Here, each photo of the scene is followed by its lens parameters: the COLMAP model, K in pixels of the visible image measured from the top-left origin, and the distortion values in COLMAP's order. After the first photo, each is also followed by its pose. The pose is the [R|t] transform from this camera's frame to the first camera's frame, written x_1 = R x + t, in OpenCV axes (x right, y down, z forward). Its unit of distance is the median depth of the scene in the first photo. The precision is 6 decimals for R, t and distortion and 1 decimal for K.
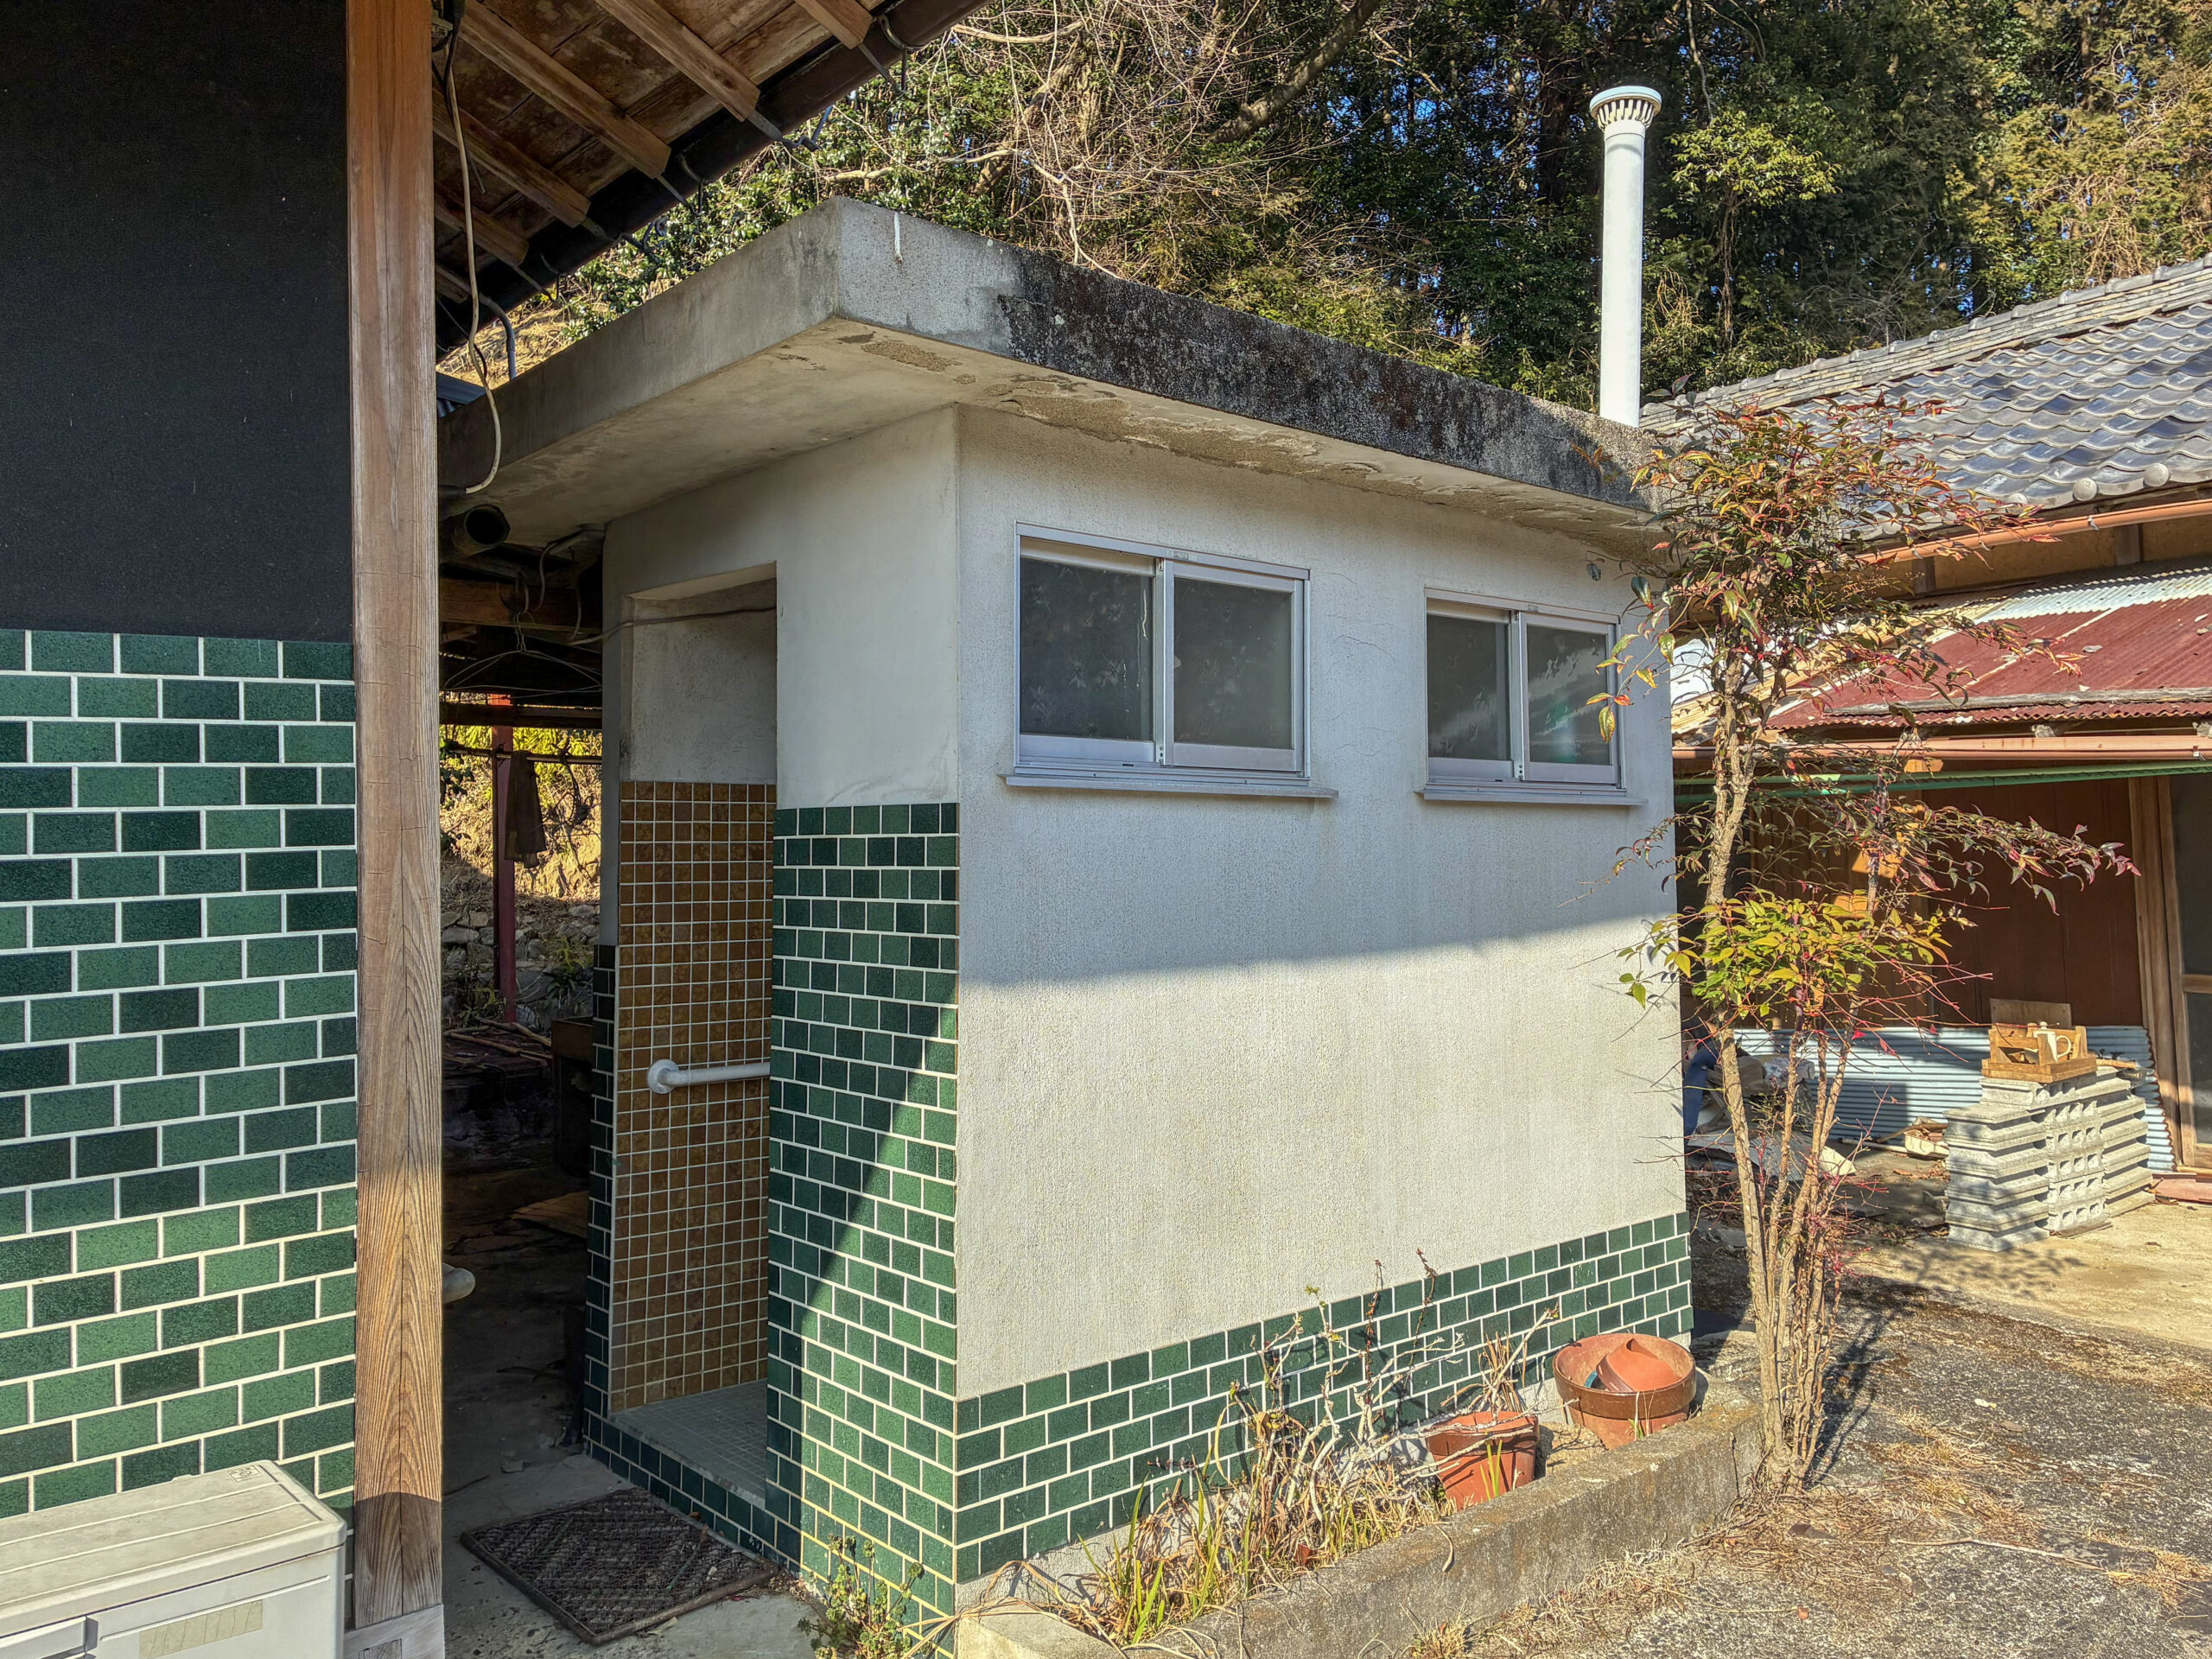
lens RADIAL K [[1722.9, 0, 1137.5], [0, 1722.9, 767.2], [0, 0, 1]] dist [0.030944, -0.057231]
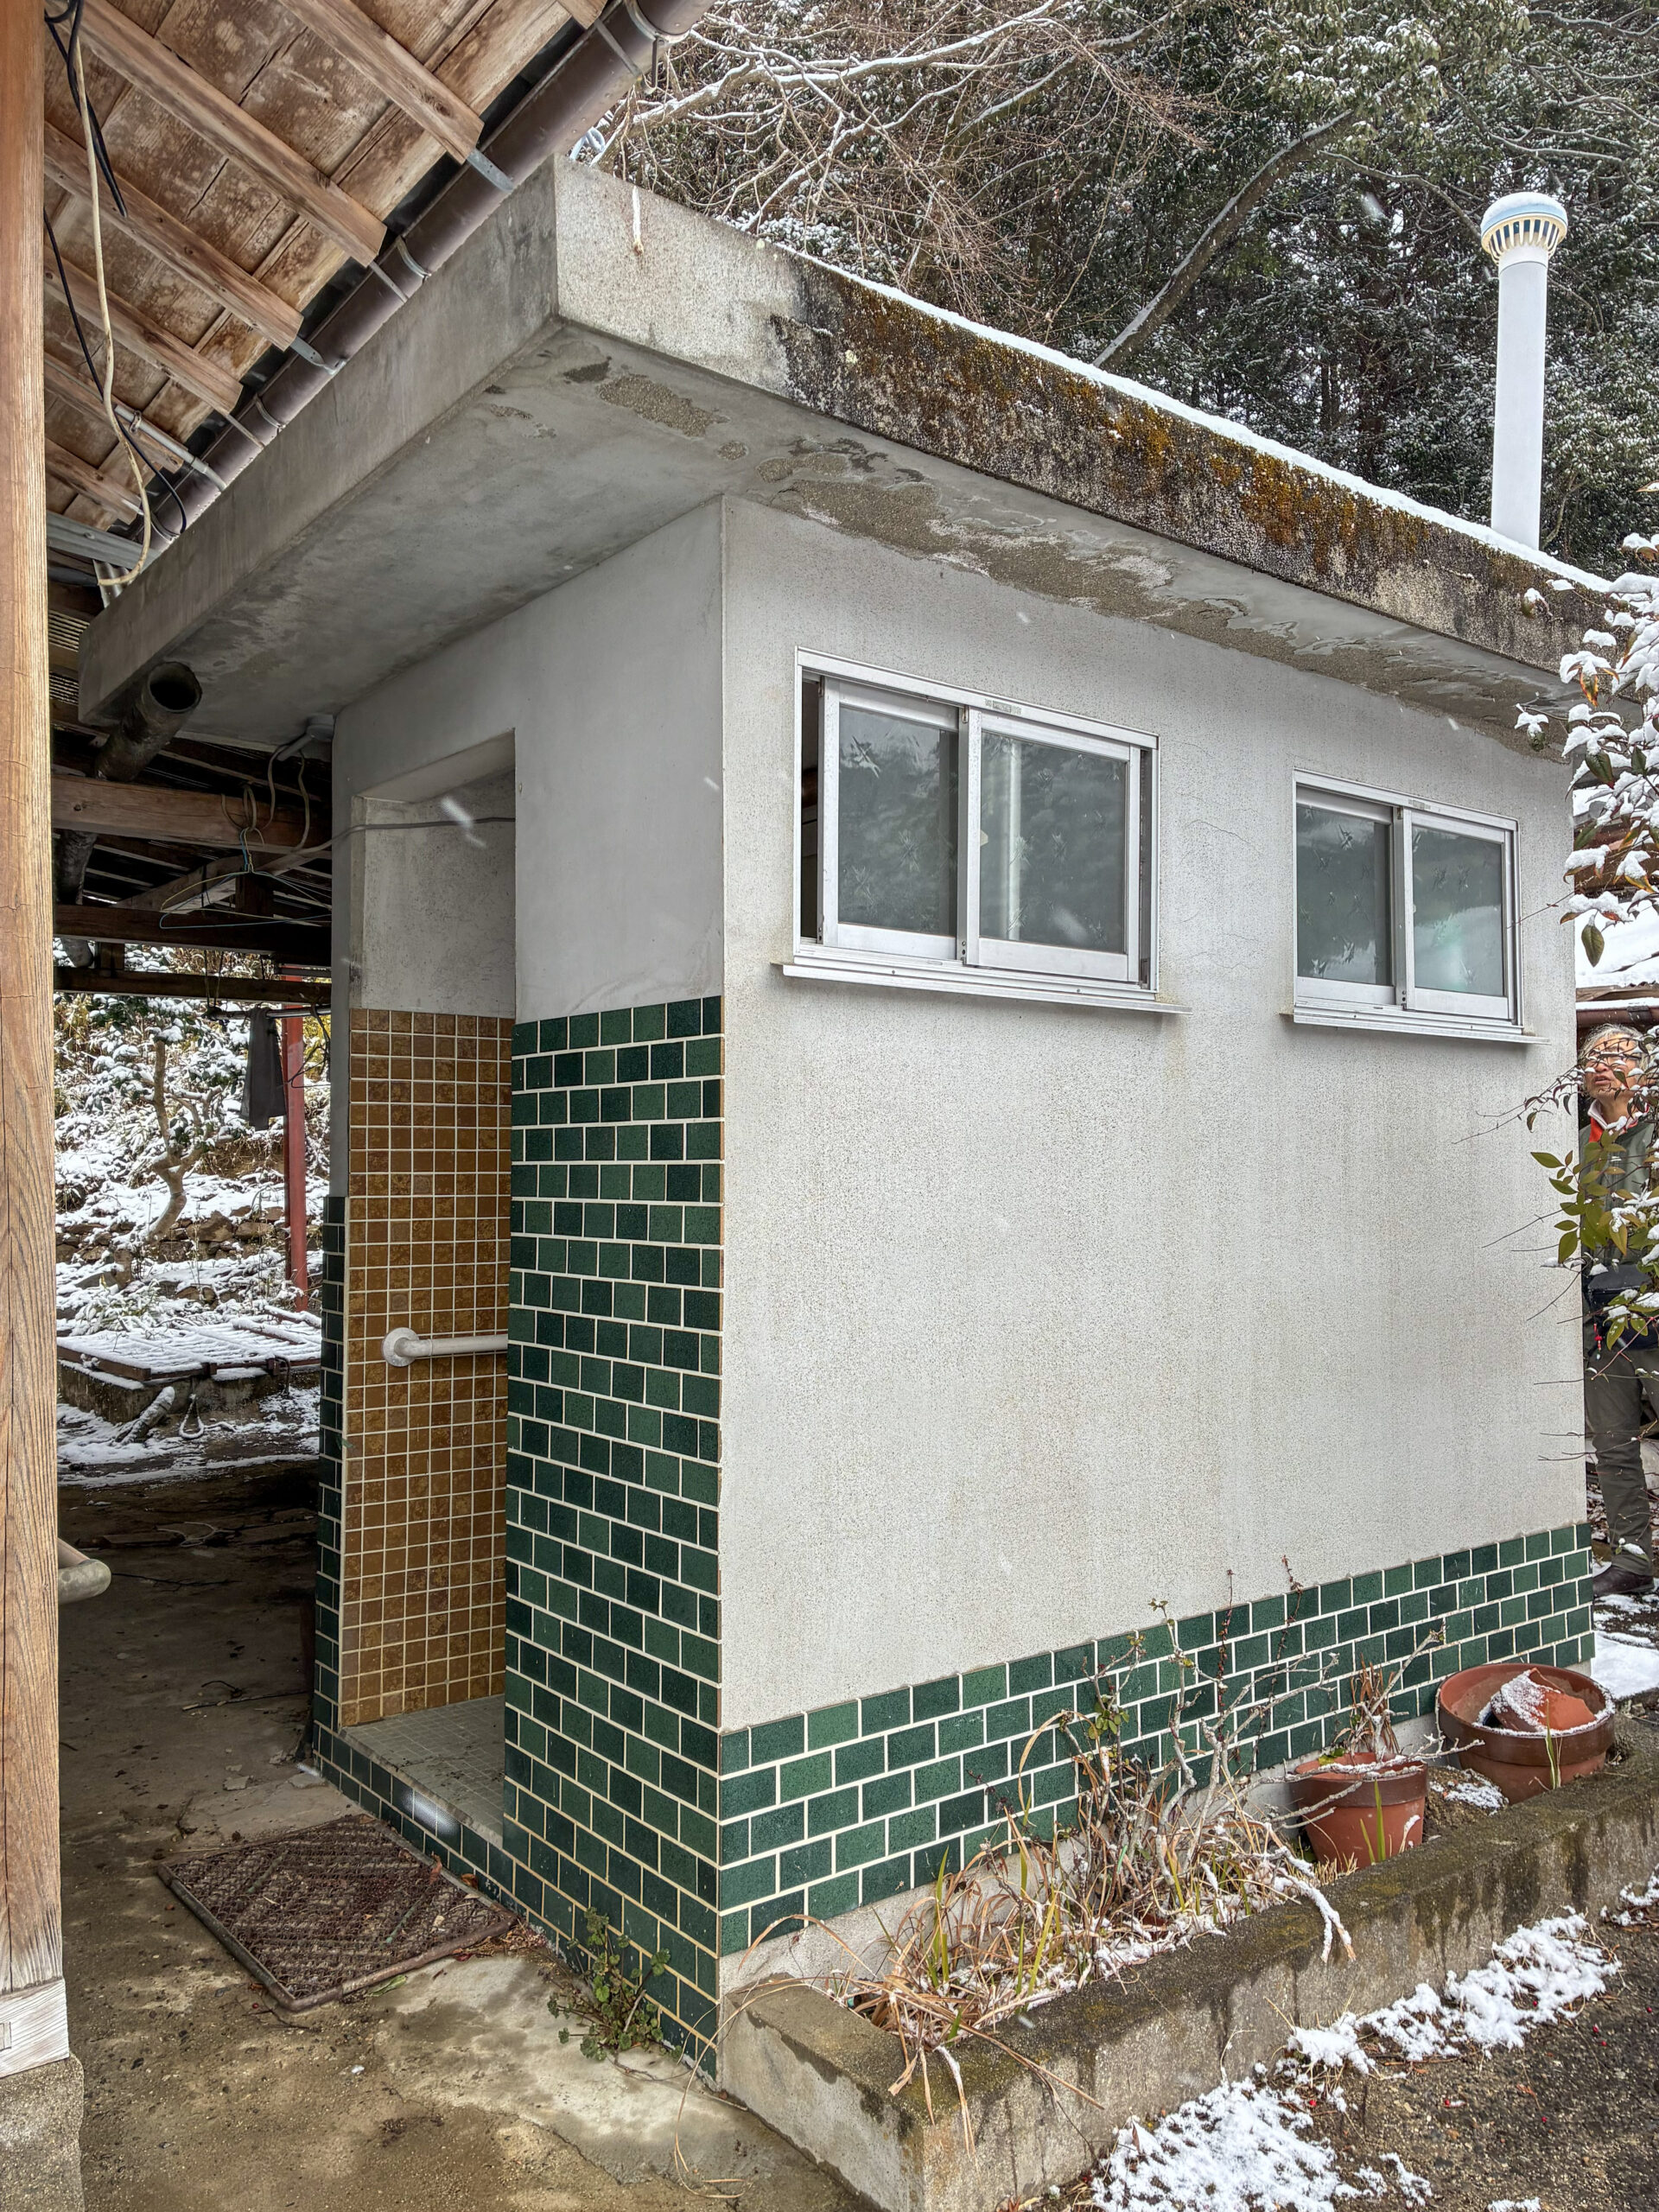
lens RADIAL K [[1703.8, 0, 839.0], [0, 1703.8, 1136.8], [0, 0, 1]] dist [0.027591, 0.000168]
pose [[0.998293, 0.003941, -0.058268, -0.003677], [-0.002103, 0.999499, 0.031568, 0.053891], [0.058363, -0.031391, 0.997802, 0.183804]]
